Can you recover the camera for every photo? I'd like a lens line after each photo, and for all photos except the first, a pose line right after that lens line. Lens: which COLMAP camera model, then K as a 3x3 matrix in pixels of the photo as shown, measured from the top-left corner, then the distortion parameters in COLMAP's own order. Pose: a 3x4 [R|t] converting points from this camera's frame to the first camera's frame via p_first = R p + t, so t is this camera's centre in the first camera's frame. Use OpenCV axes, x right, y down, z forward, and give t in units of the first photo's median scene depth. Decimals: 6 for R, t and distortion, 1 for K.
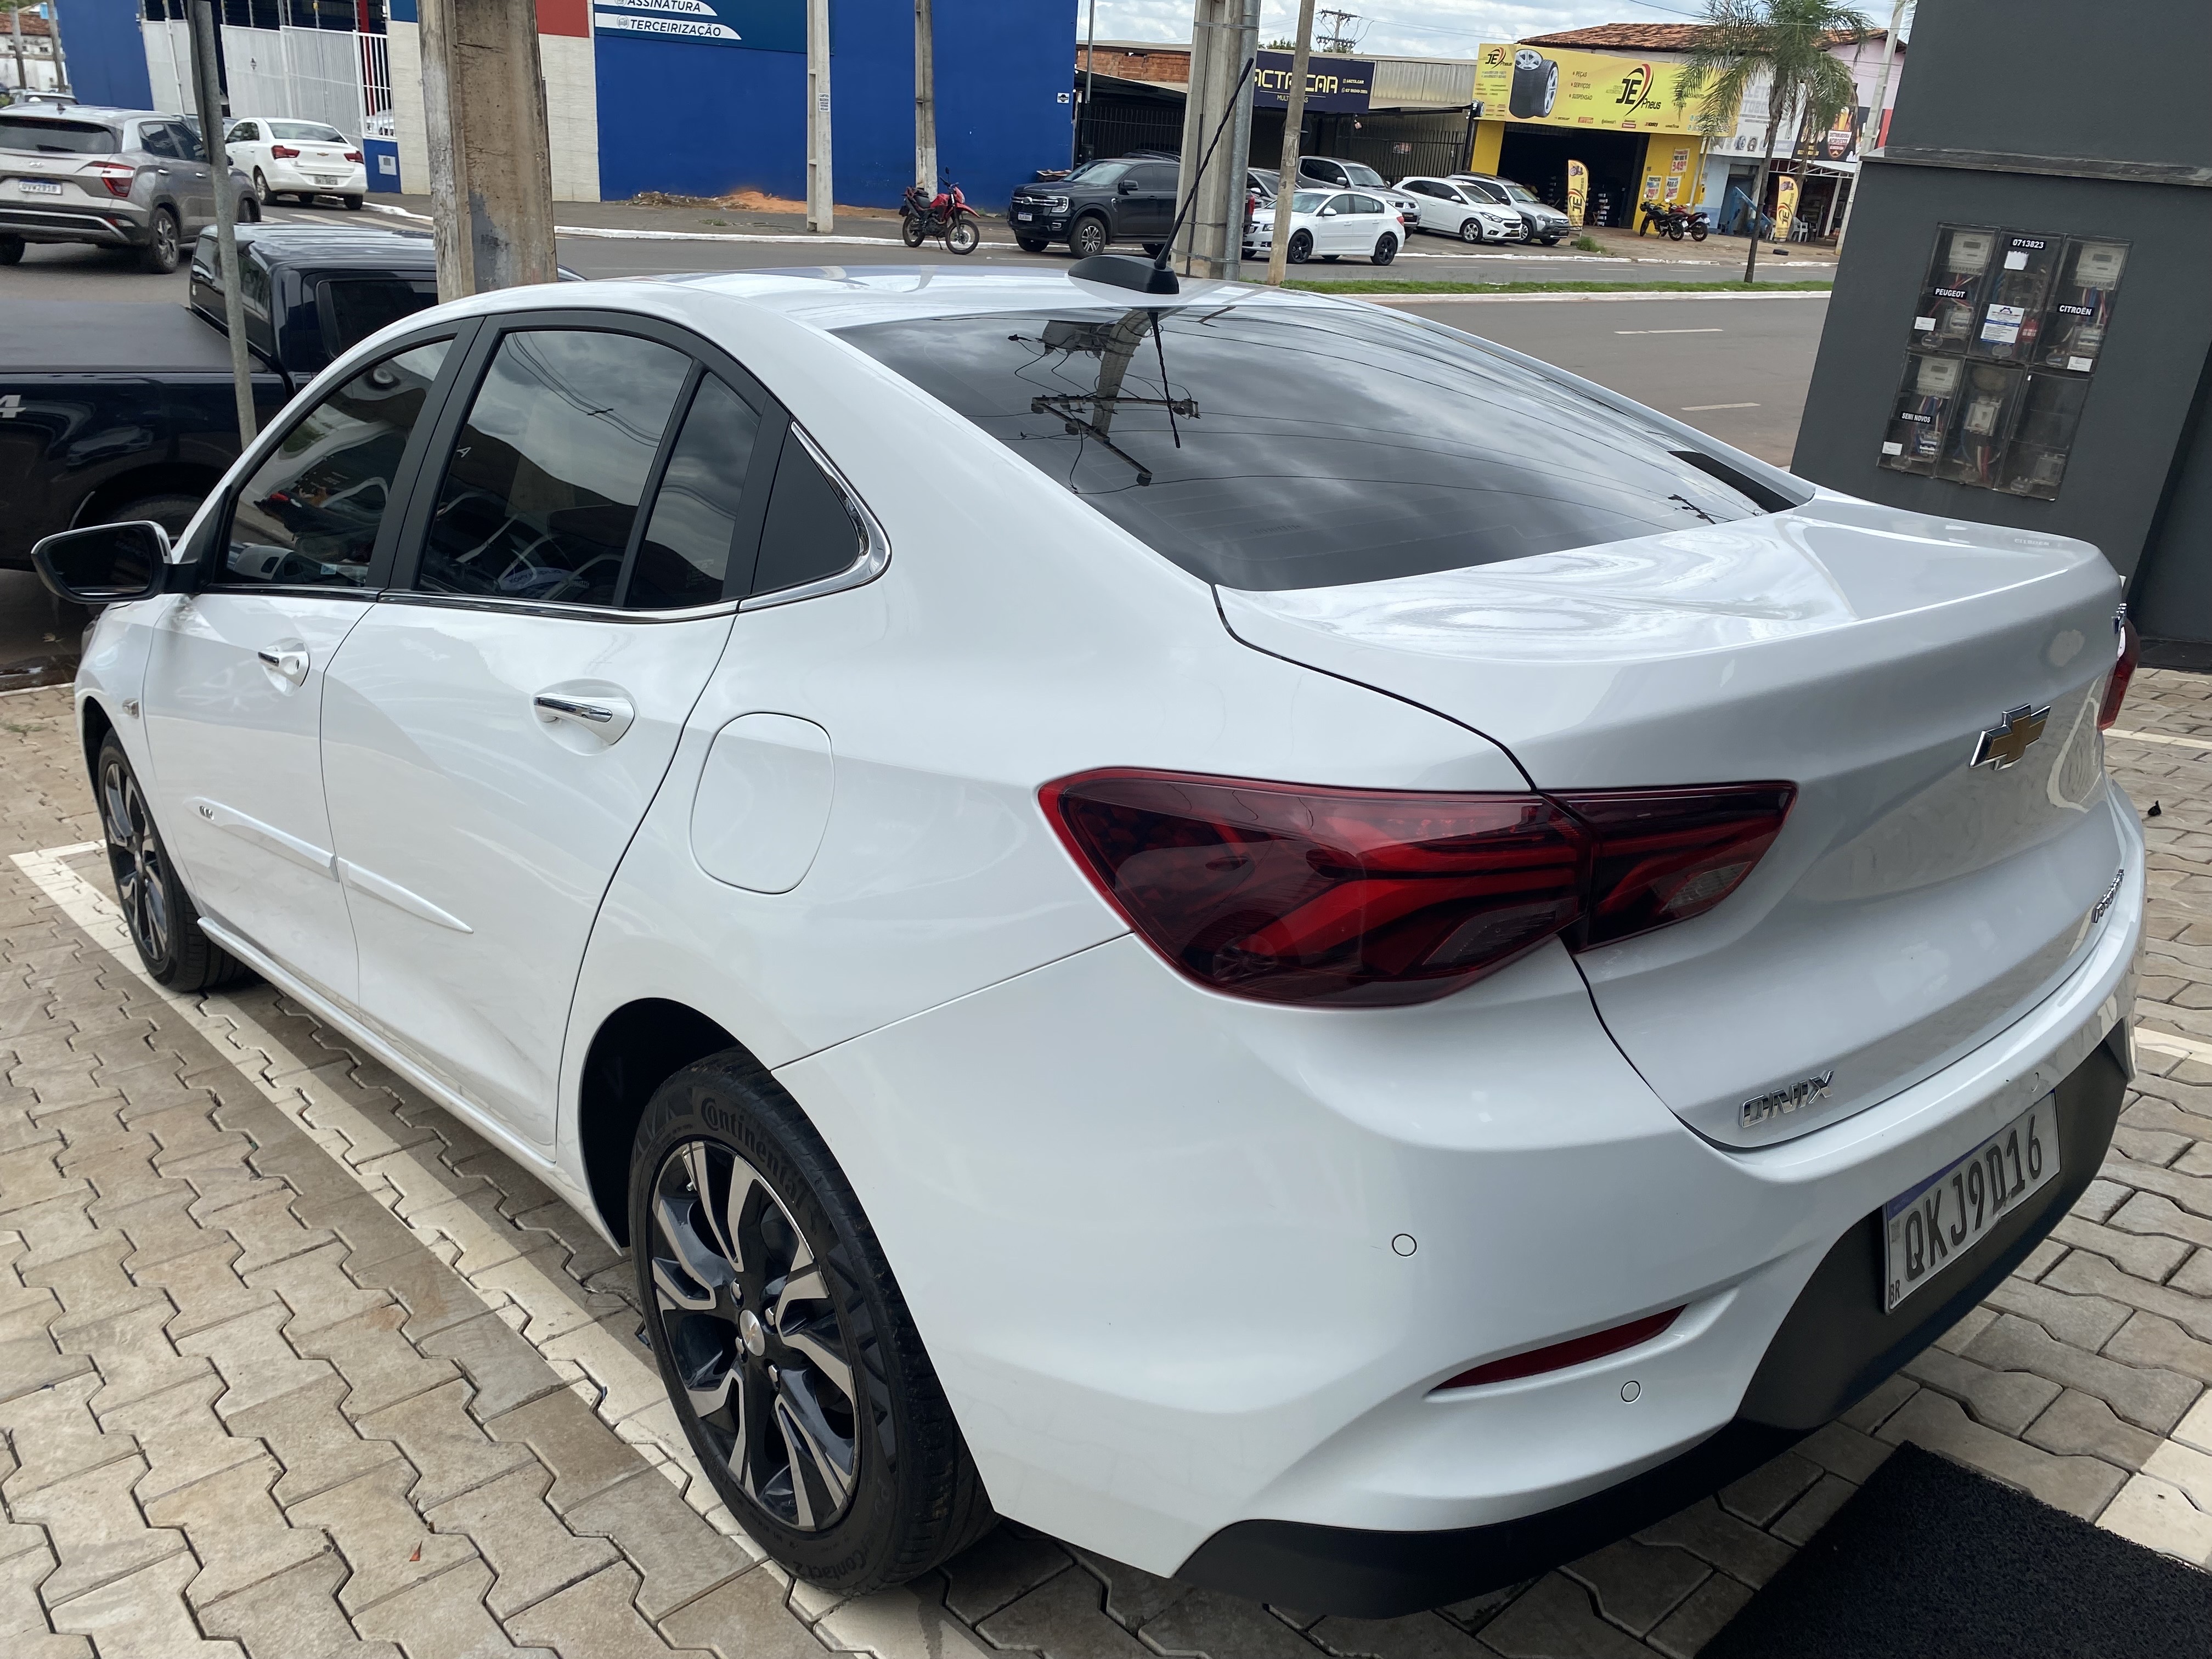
lens RADIAL K [[1678.4, 0, 1113.1], [0, 1678.4, 826.7], [0, 0, 1]] dist [0.011927, 0.006436]
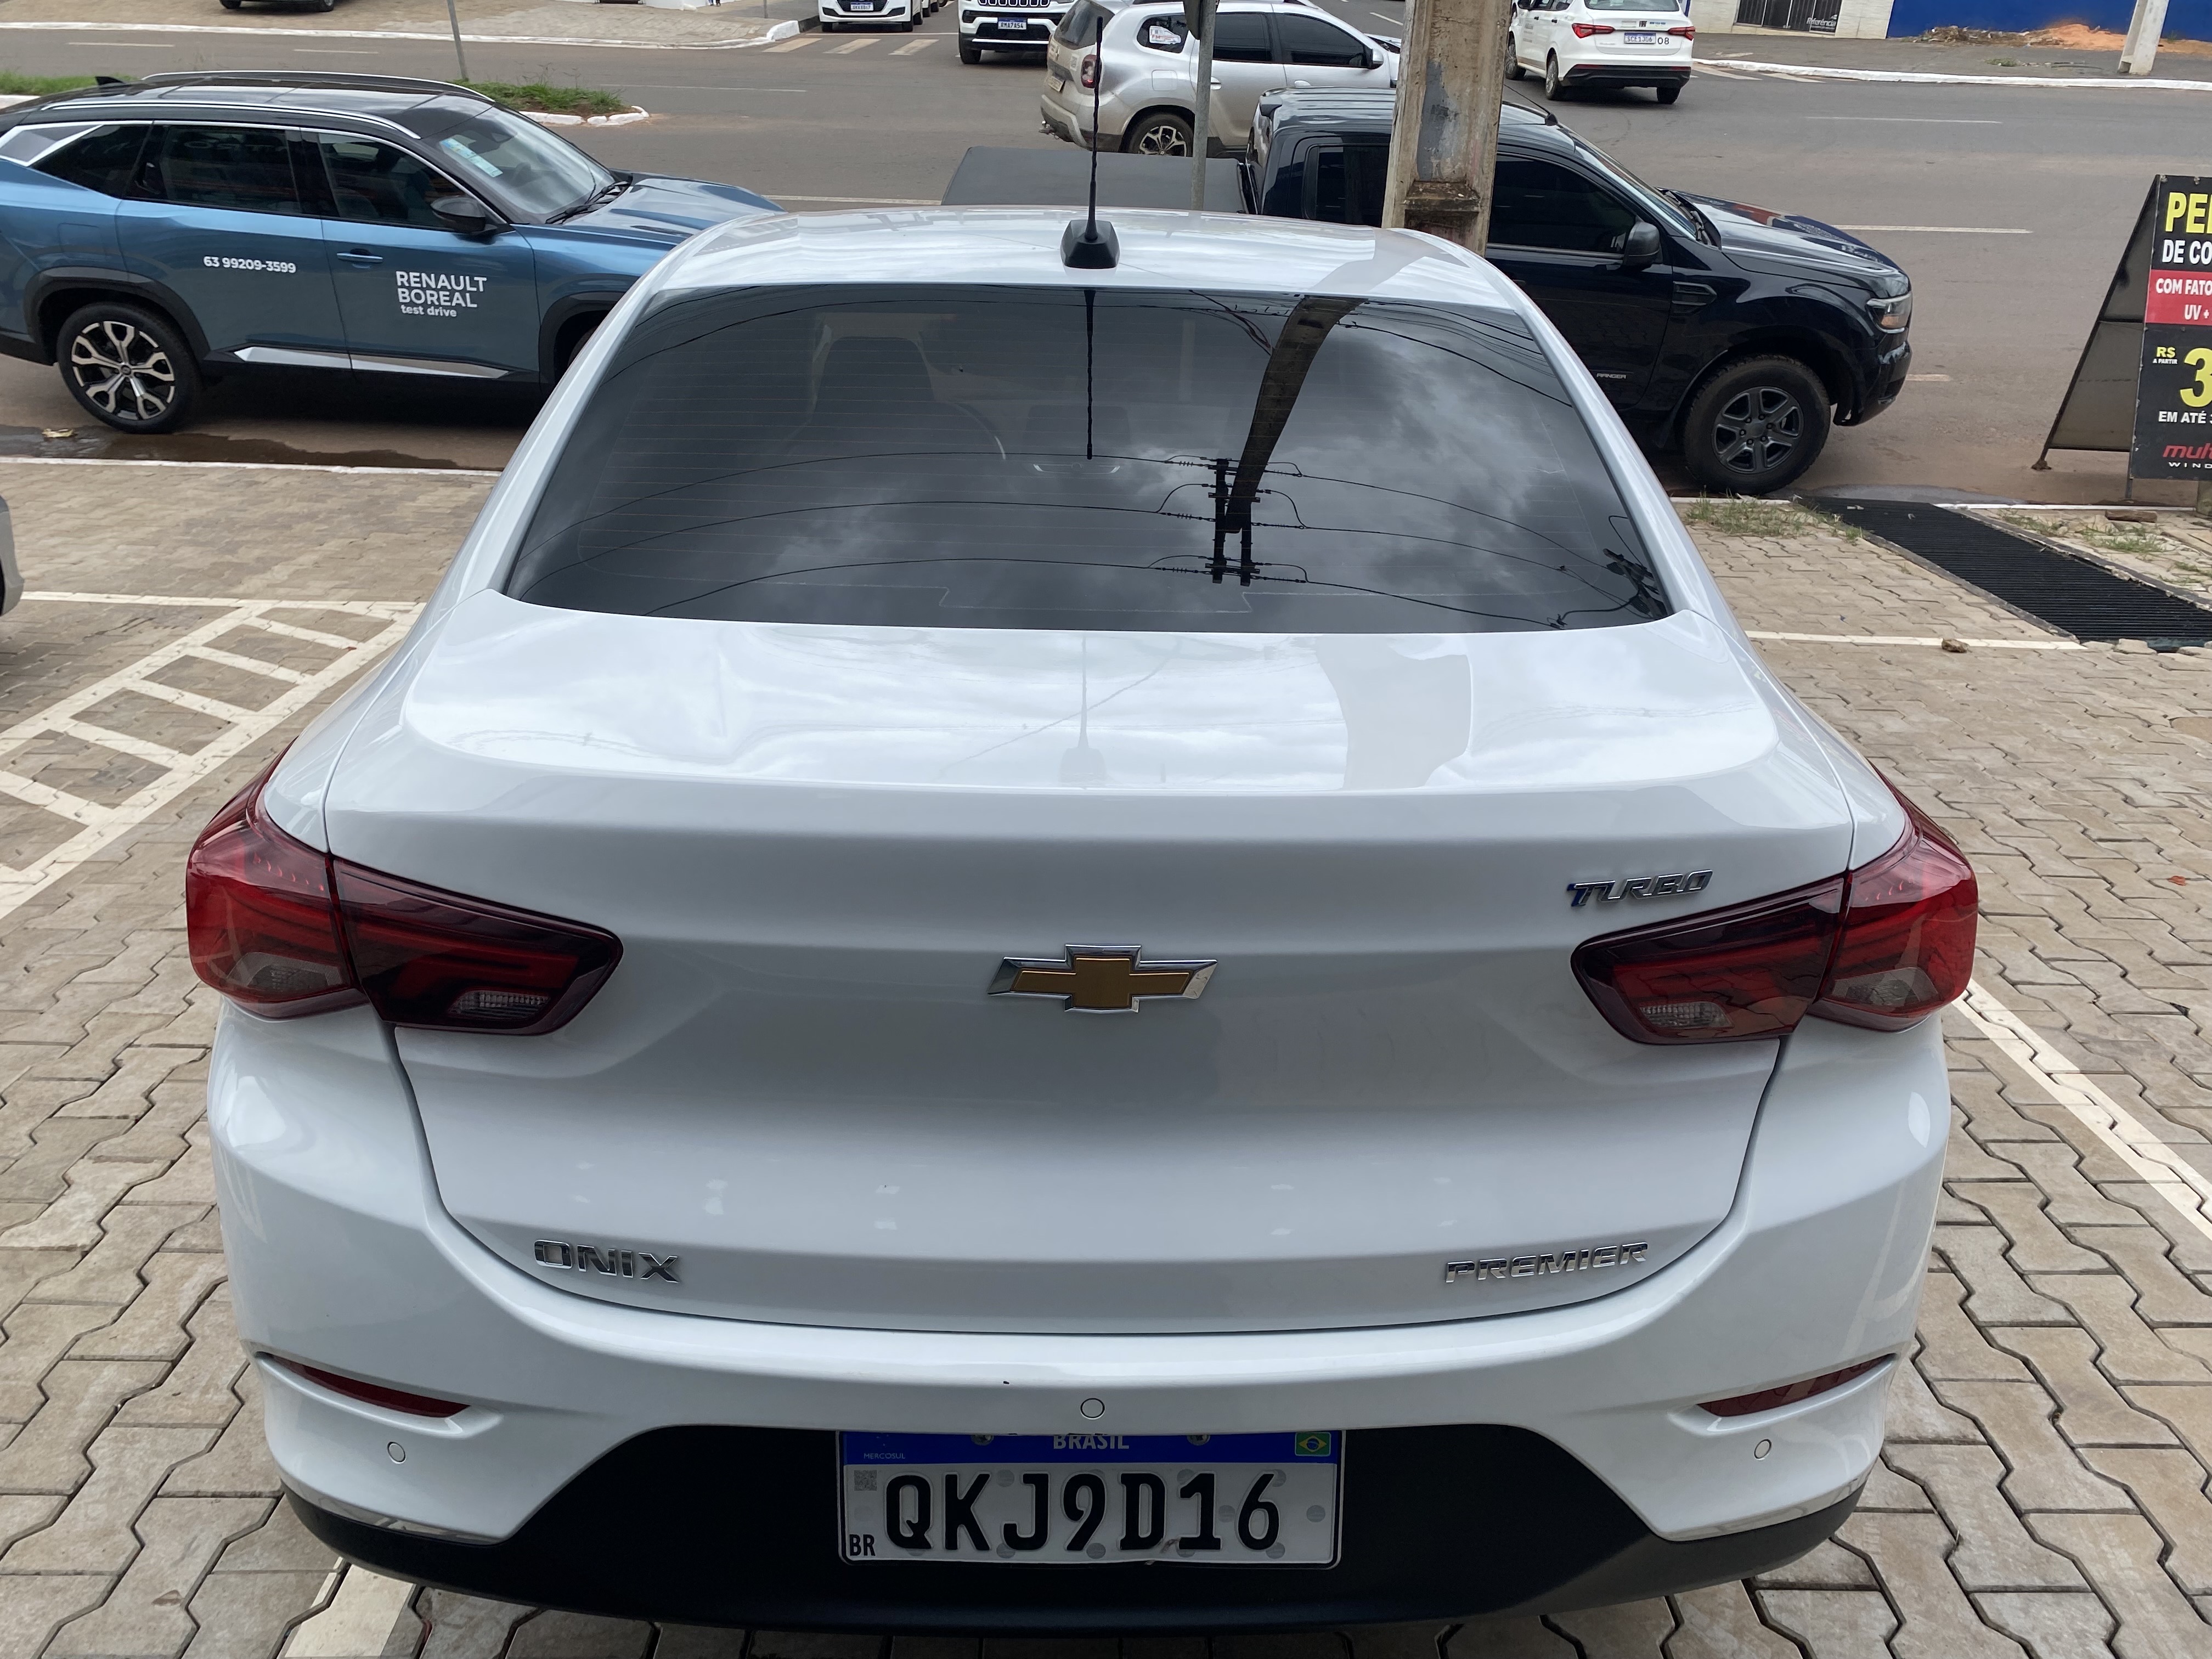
lens RADIAL K [[1678.4, 0, 1110.0], [0, 1678.4, 831.4], [0, 0, 1]] dist [0.011927, 0.006436]
pose [[0.759746, 0.275963, -0.588753, 0.194833], [-0.223857, 0.961126, 0.161631, -0.049381], [0.610470, 0.008998, 0.791988, 0.077893]]
